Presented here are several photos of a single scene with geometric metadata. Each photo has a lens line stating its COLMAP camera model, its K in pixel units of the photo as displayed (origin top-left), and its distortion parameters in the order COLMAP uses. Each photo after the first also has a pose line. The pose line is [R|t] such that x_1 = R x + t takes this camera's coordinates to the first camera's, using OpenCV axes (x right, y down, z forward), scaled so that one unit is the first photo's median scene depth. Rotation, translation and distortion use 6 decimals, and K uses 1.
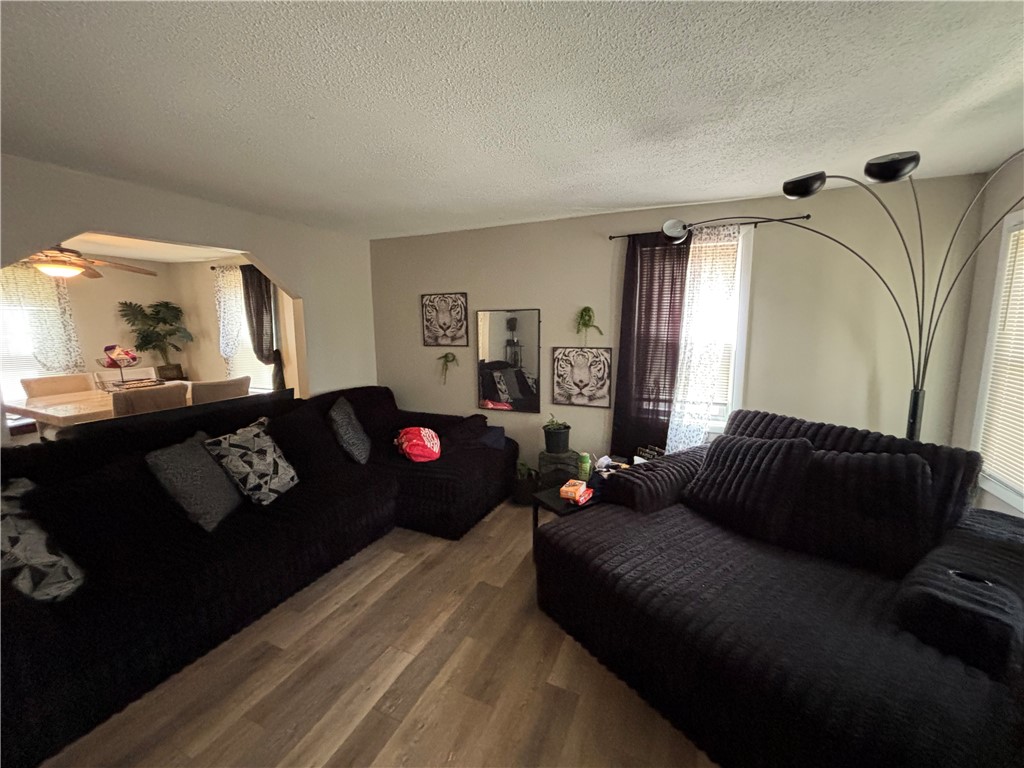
lens RADIAL K [[413.6, 0, 509.0], [0, 413.6, 380.5], [0, 0, 1]] dist [0.001759, 0.000191]
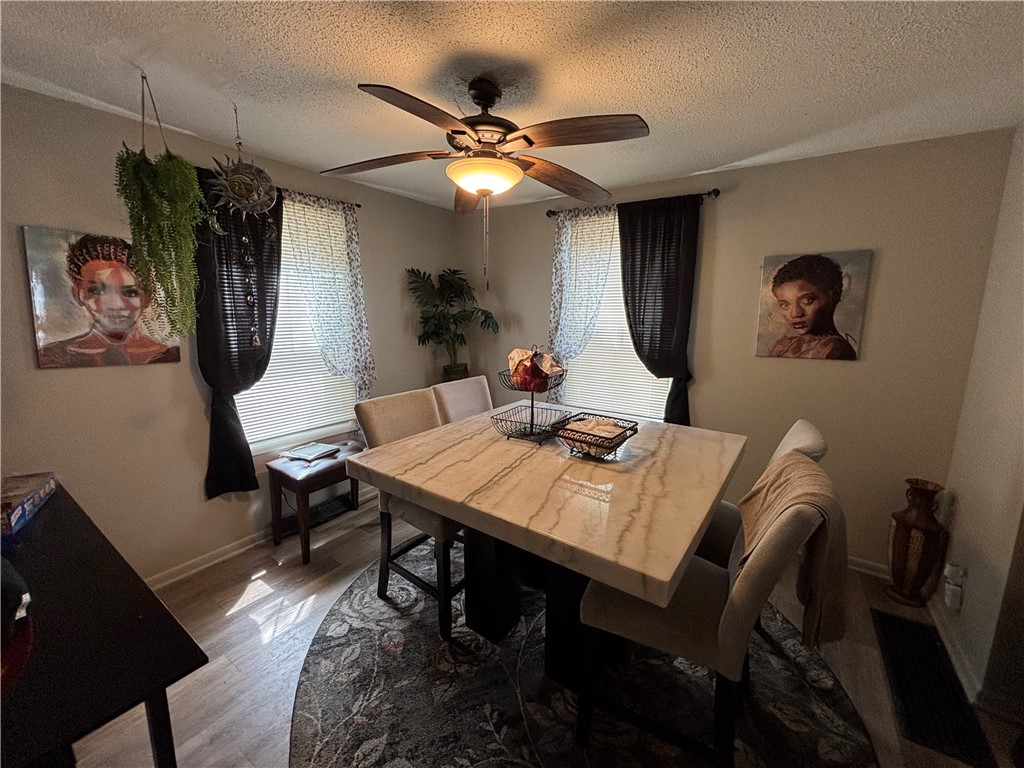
lens RADIAL K [[413.6, 0, 509.0], [0, 413.6, 380.5], [0, 0, 1]] dist [0.001759, 0.000191]
pose [[0.983901, 0.049814, -0.171634, -0.923552], [-0.043872, 0.998305, 0.038244, -0.064392], [0.173248, -0.030098, 0.984418, 0.536175]]
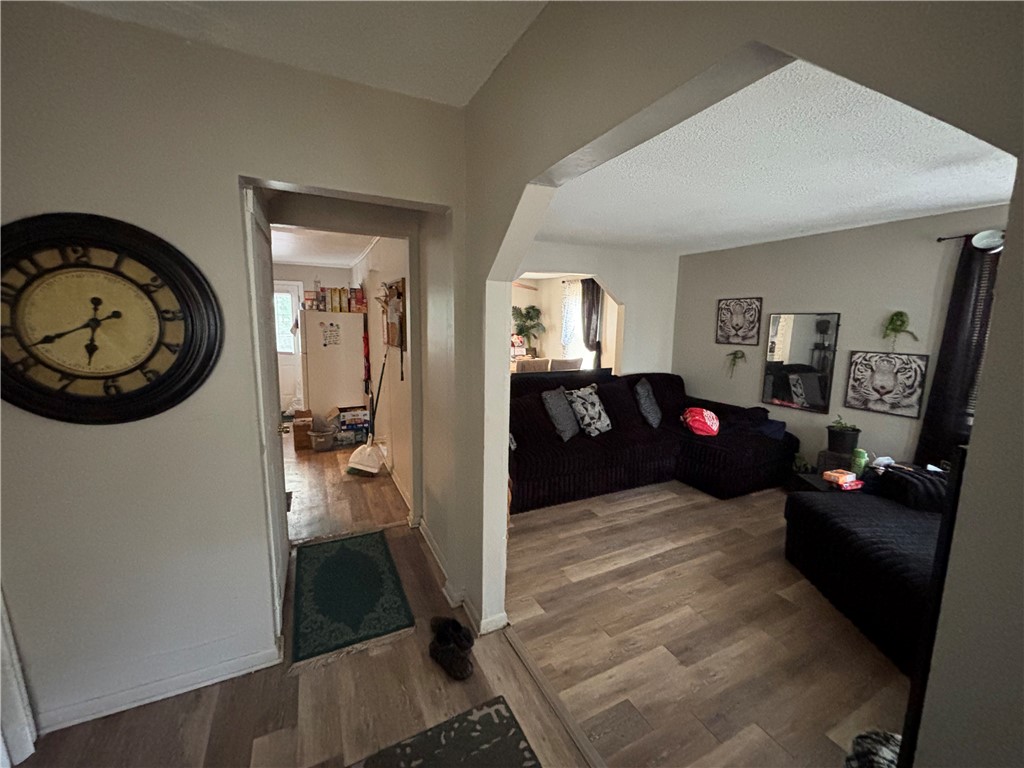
lens RADIAL K [[413.6, 0, 512.2], [0, 413.6, 376.3], [0, 0, 1]] dist [-0.014960, -0.000046]
pose [[0.779143, 0.100900, -0.618672, 0.087535], [-0.104085, 0.994084, 0.031043, 0.037446], [0.618144, 0.040208, 0.785036, -0.304004]]
